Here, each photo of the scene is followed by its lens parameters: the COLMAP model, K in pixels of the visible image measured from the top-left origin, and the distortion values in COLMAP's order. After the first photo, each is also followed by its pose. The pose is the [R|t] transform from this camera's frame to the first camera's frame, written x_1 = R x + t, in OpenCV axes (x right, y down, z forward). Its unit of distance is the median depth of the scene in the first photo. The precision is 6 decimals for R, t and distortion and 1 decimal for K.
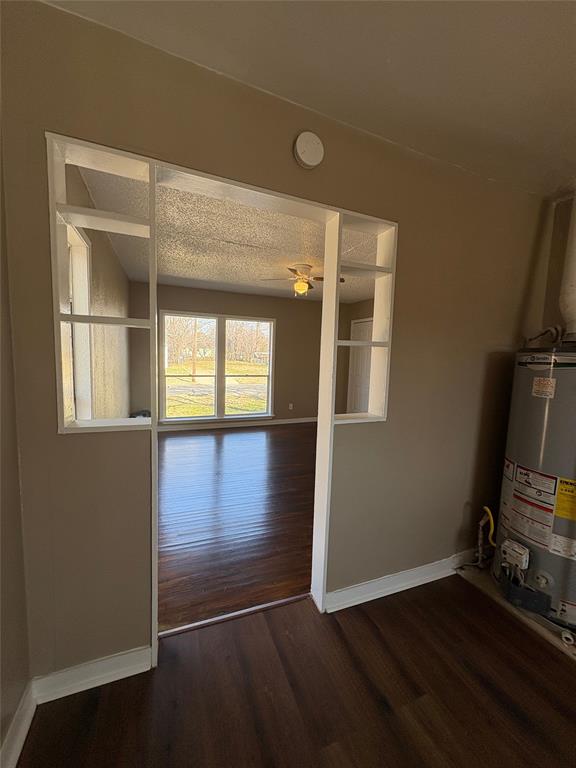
lens RADIAL K [[308.3, 0, 288.0], [0, 308.3, 384.0], [0, 0, 1]] dist [0.008357, -0.000030]
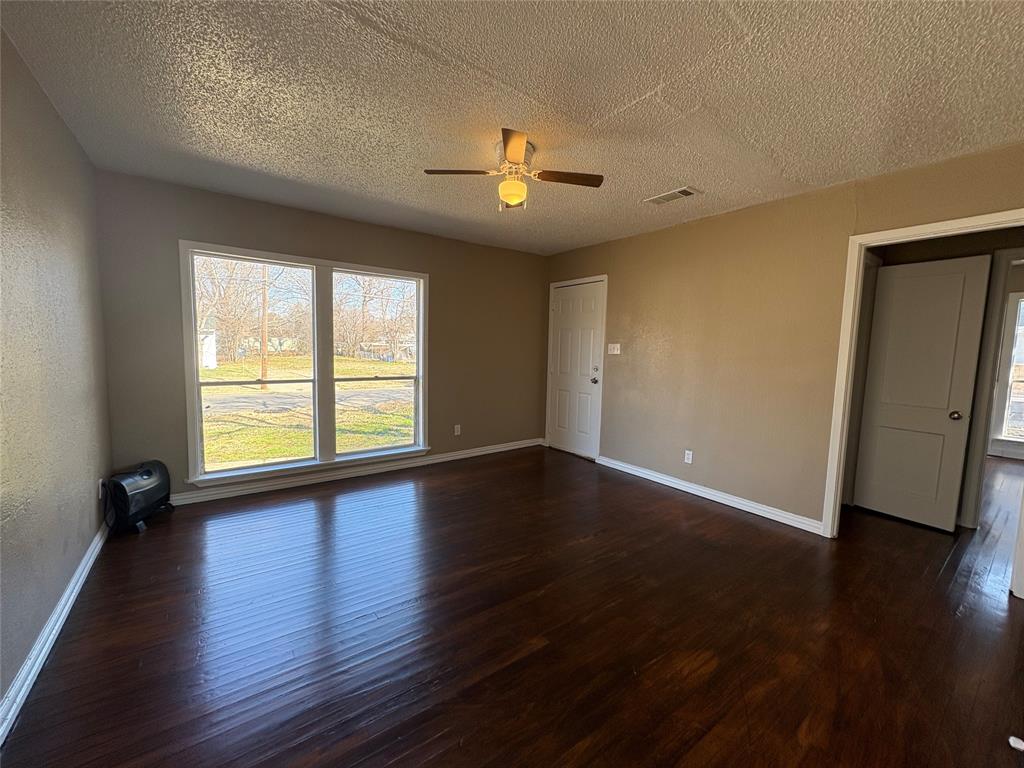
lens RADIAL K [[411.1, 0, 512.0], [0, 411.1, 384.0], [0, 0, 1]] dist [0.008357, -0.000030]
pose [[0.969536, -0.031351, 0.242935, -0.077122], [0.031859, 0.999491, 0.001840, -0.010472], [-0.242869, 0.005956, 0.970041, 0.238888]]
